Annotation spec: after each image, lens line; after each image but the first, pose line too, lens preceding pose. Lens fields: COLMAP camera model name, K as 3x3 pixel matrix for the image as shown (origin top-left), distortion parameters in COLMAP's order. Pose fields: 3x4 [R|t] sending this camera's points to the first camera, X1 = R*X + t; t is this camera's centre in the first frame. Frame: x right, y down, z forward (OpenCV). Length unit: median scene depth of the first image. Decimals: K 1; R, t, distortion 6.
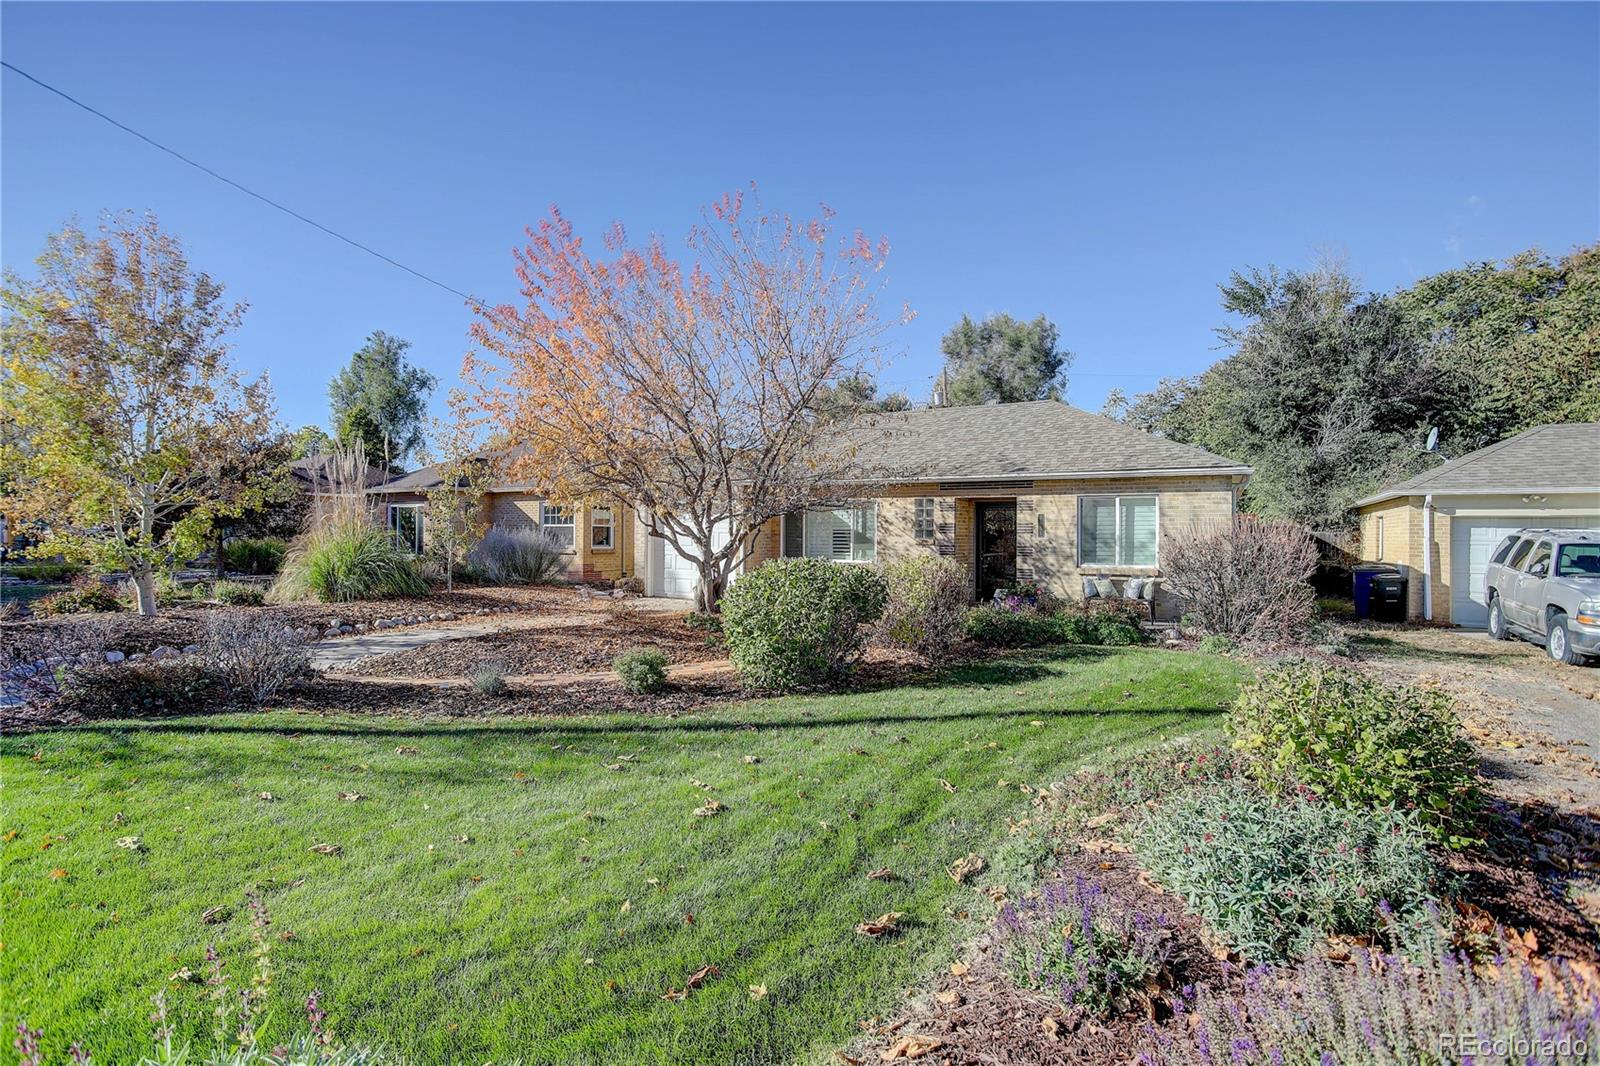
lens RADIAL K [[786.2, 0, 800.0], [0, 786.2, 533.0], [0, 0, 1]] dist [-0.047478, 0.020677]
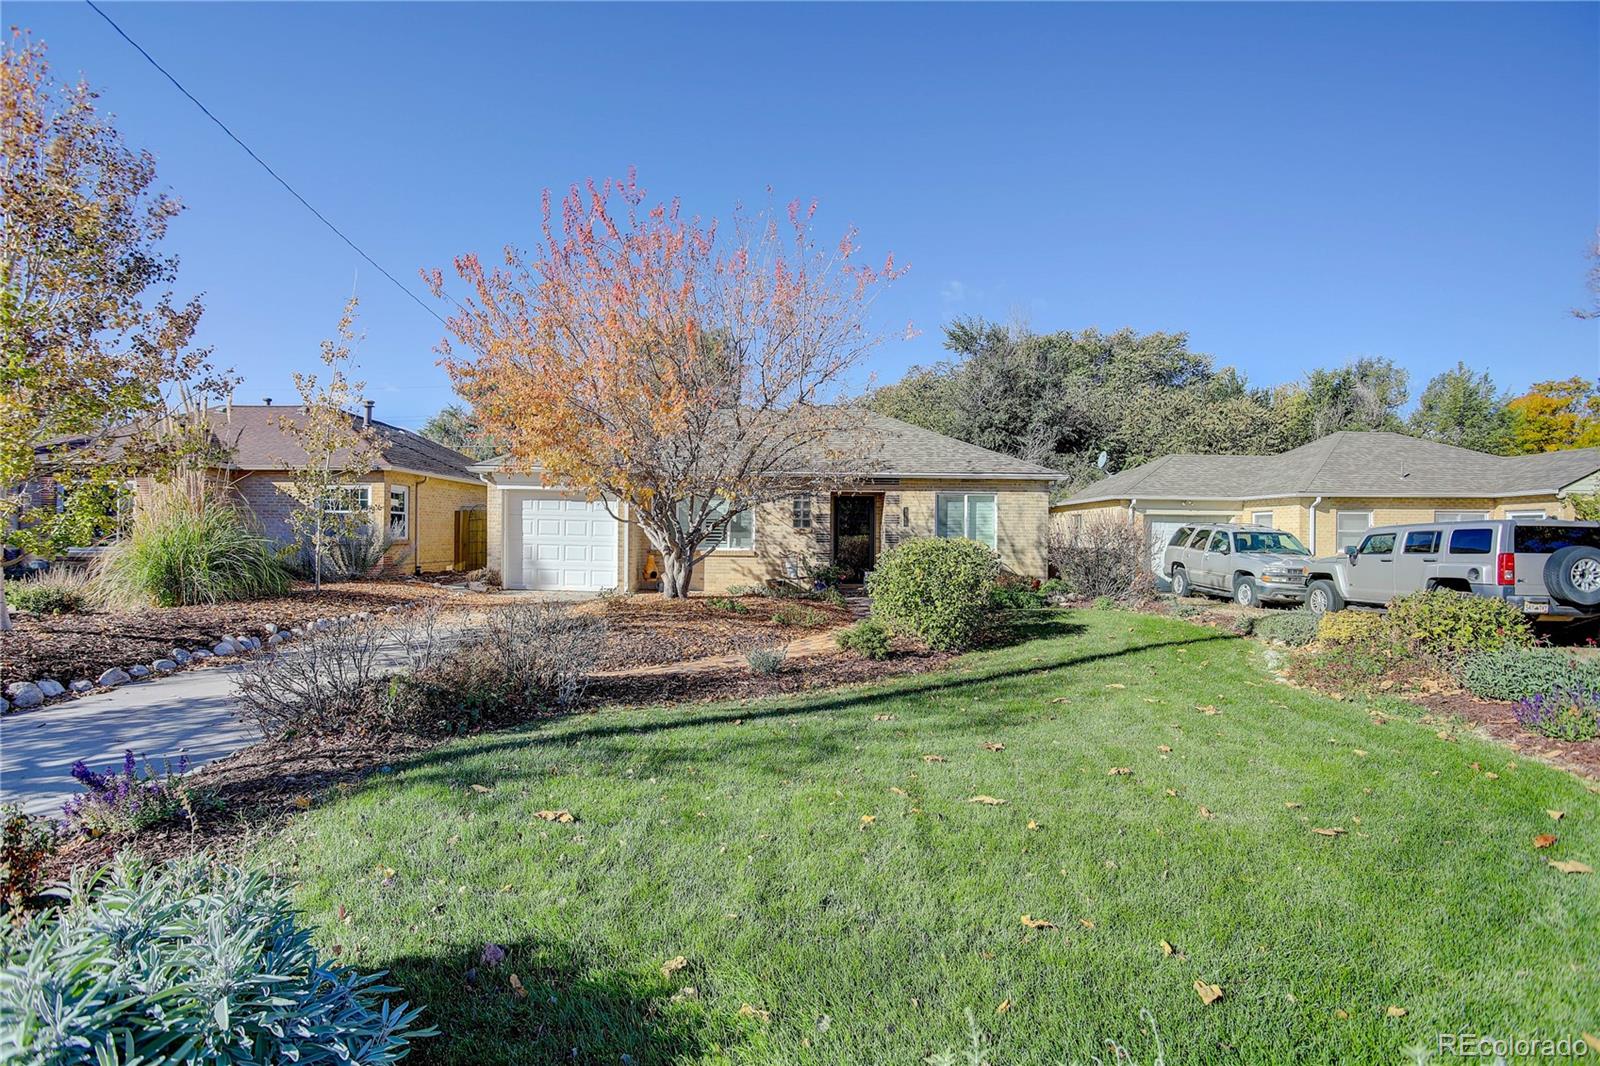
lens RADIAL K [[786.2, 0, 800.0], [0, 786.2, 533.0], [0, 0, 1]] dist [-0.047478, 0.020677]
pose [[0.861699, 0.003398, 0.507409, -0.432476], [-0.006001, 0.999976, 0.003494, 0.011679], [-0.507385, -0.006056, 0.861698, 0.057627]]
